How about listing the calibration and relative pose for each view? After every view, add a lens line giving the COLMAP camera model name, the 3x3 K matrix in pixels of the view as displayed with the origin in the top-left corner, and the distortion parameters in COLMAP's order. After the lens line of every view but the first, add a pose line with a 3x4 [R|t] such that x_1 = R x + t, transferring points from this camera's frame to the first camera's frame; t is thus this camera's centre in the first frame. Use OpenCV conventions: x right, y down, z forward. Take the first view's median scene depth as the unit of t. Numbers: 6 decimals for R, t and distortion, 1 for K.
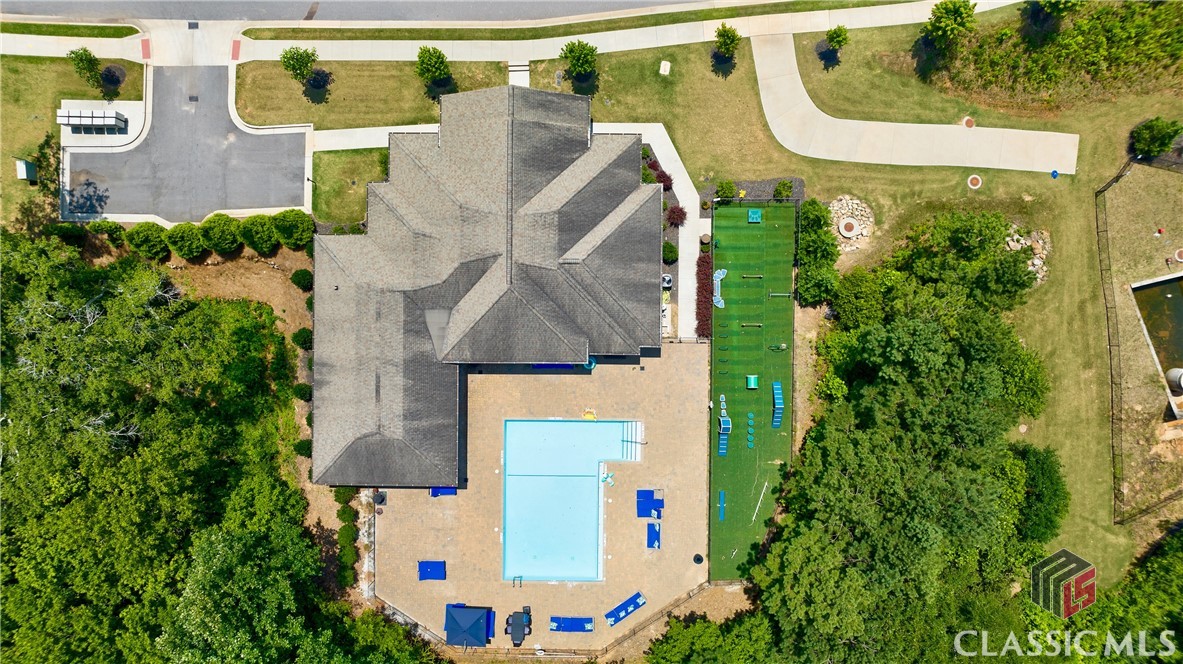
lens RADIAL K [[830.0, 0, 591.5], [0, 830.0, 332.0], [0, 0, 1]] dist [-0.007954, -0.006893]
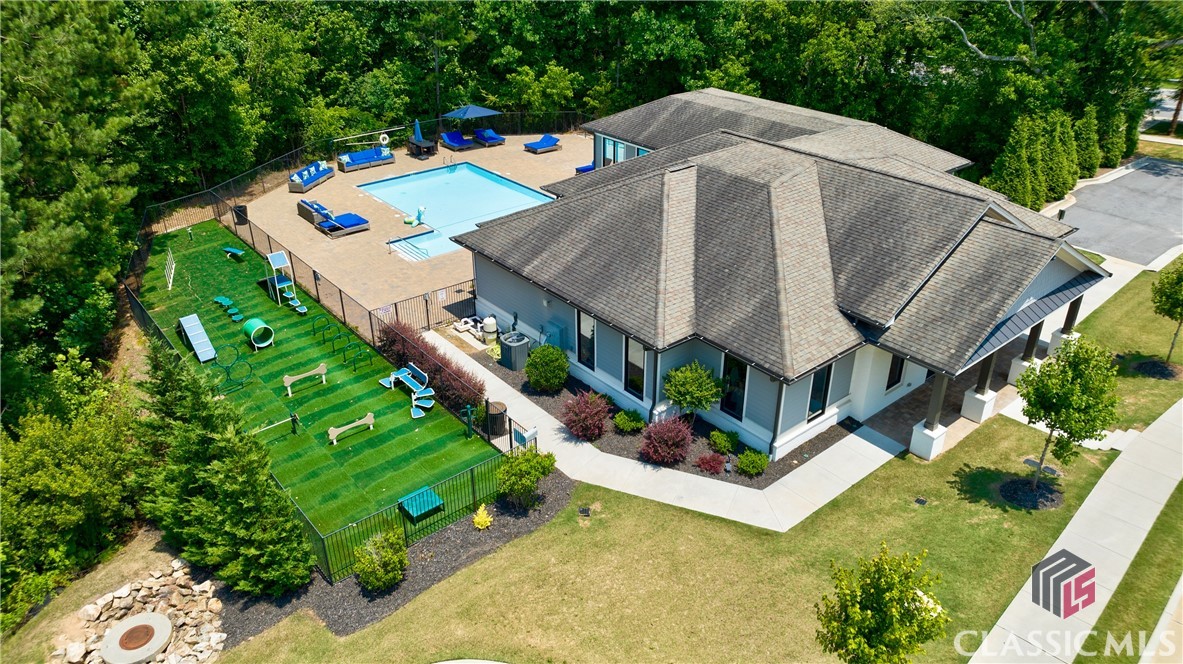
lens RADIAL K [[830.0, 0, 591.5], [0, 830.0, 332.0], [0, 0, 1]] dist [-0.007954, -0.006893]
pose [[-0.766628, 0.310364, -0.562099, 0.319973], [-0.641989, -0.354927, 0.679615, -0.409089], [0.011424, 0.881874, 0.471347, 0.758493]]
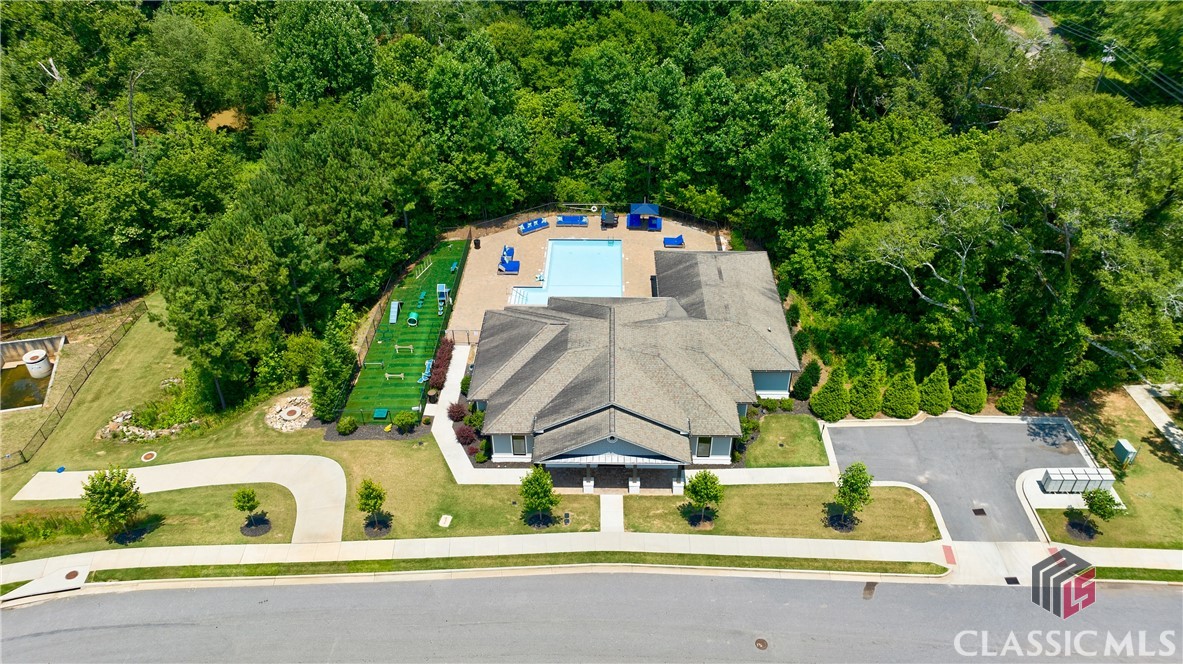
lens RADIAL K [[830.0, 0, 591.5], [0, 830.0, 332.0], [0, 0, 1]] dist [-0.007954, -0.006893]
pose [[-0.999872, 0.000230, 0.015991, -0.079652], [0.012878, -0.581305, 0.813584, -0.907254], [0.009483, 0.813686, 0.581228, 0.324151]]
